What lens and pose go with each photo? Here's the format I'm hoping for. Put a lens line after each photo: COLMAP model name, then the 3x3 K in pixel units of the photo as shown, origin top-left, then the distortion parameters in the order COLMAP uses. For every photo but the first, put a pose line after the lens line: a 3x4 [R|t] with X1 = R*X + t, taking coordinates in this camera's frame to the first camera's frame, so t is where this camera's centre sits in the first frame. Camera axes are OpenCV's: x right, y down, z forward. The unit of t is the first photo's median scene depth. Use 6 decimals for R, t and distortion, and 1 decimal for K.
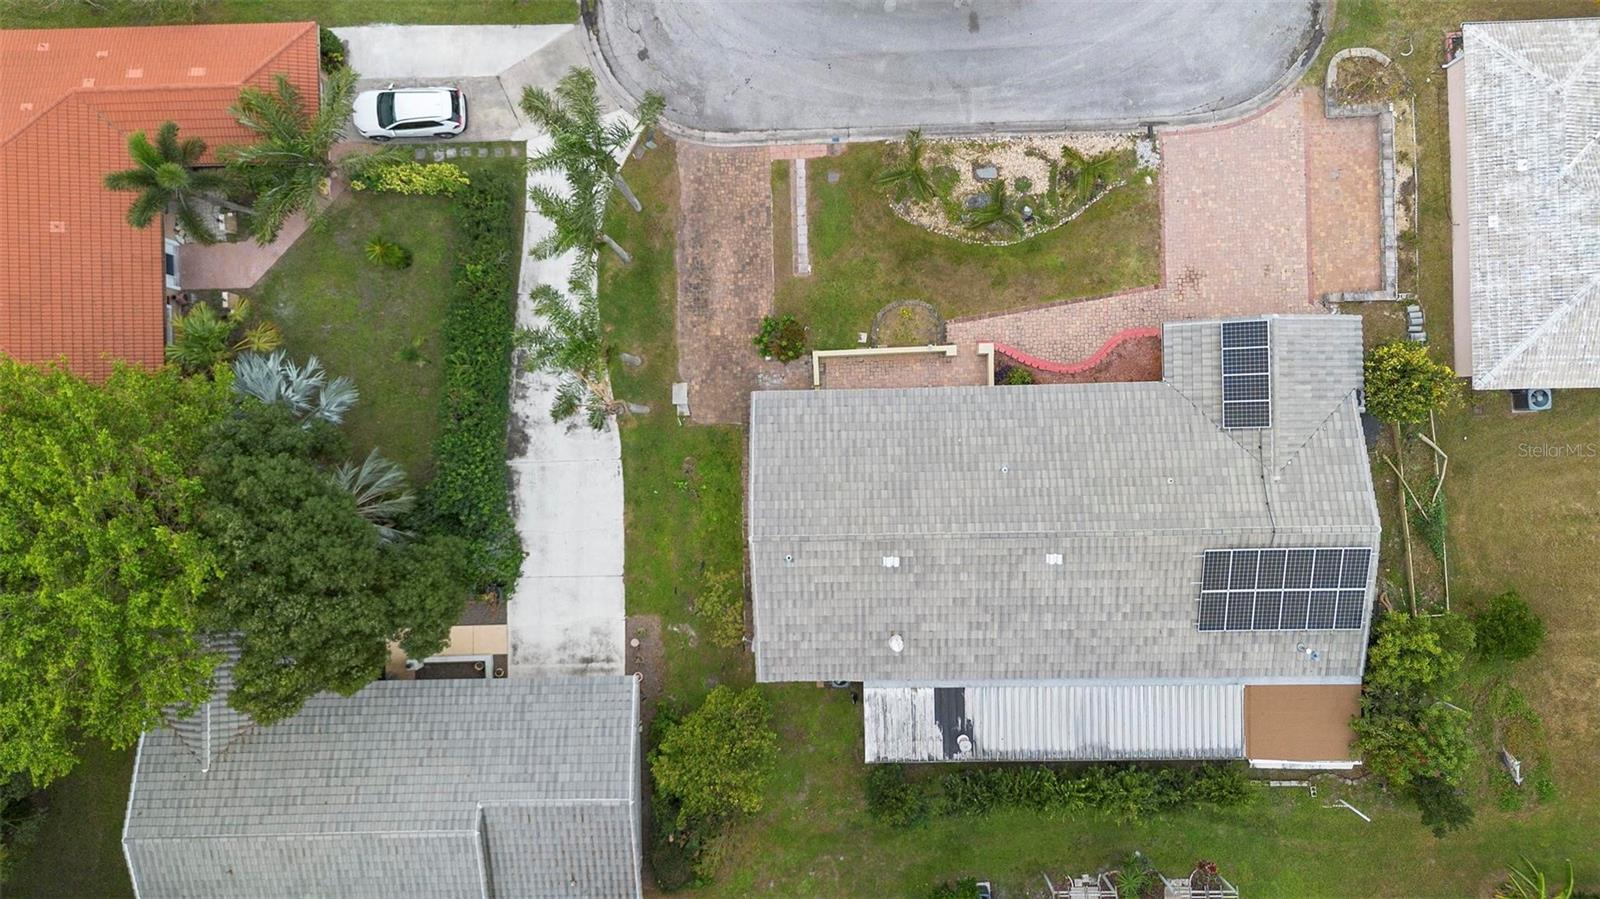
lens RADIAL K [[1182.6, 0, 796.2], [0, 1182.6, 448.1], [0, 0, 1]] dist [0.044713, -0.002550]
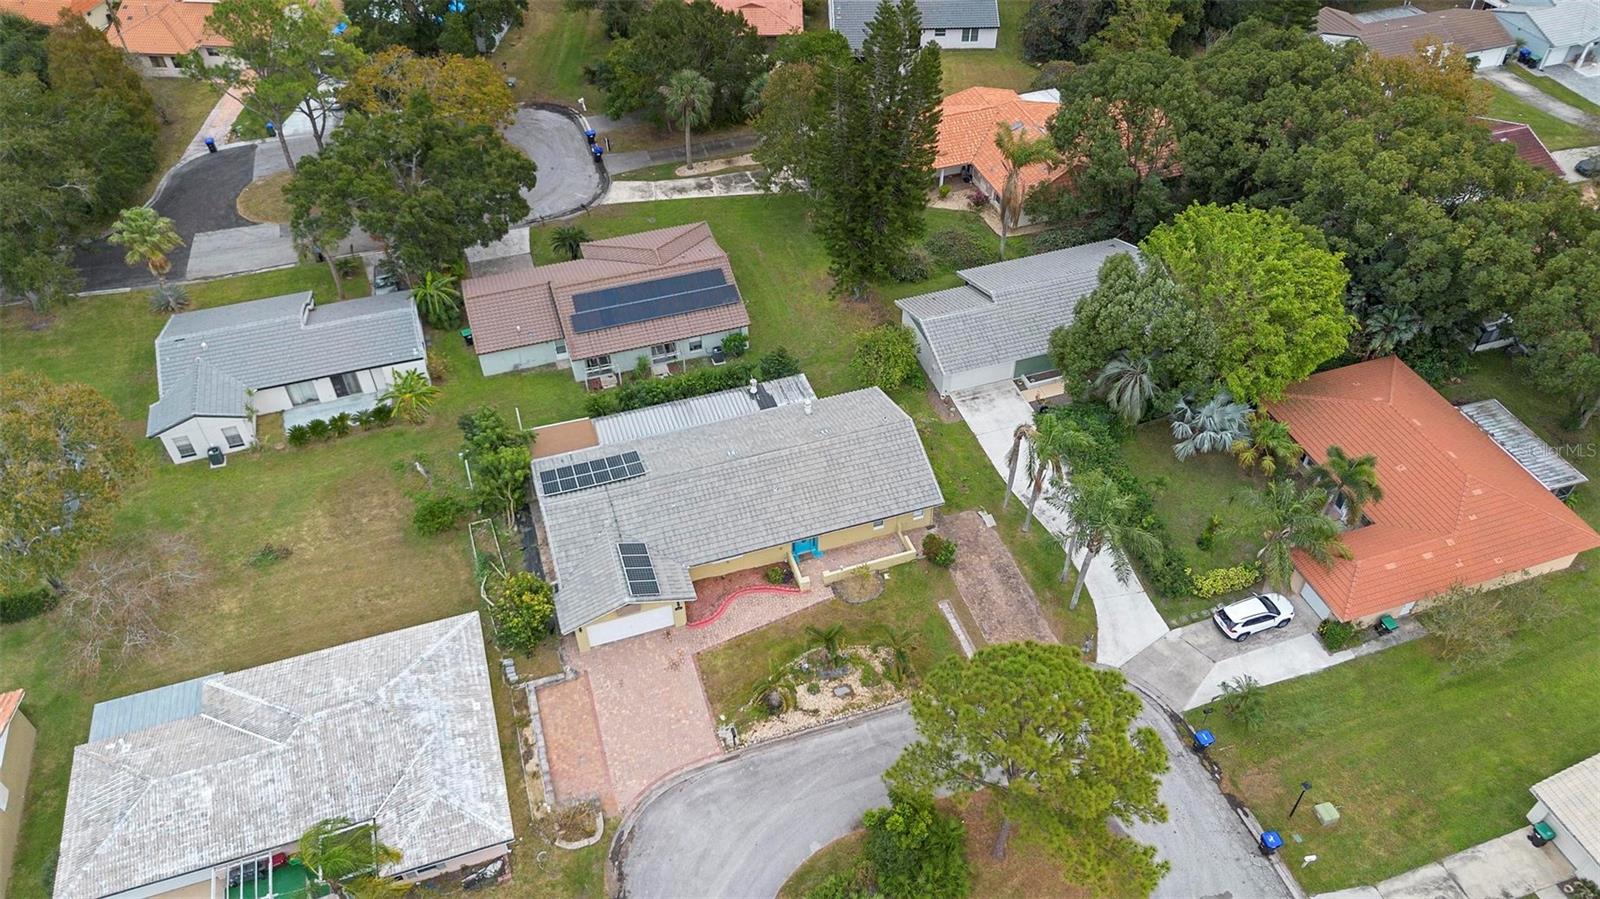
lens RADIAL K [[1182.6, 0, 803.0], [0, 1182.6, 452.6], [0, 0, 1]] dist [0.044713, -0.002550]
pose [[-0.954812, 0.222087, -0.197512, 0.405267], [-0.295362, -0.635047, 0.713776, -0.994713], [0.033091, 0.739859, 0.671947, -0.080423]]
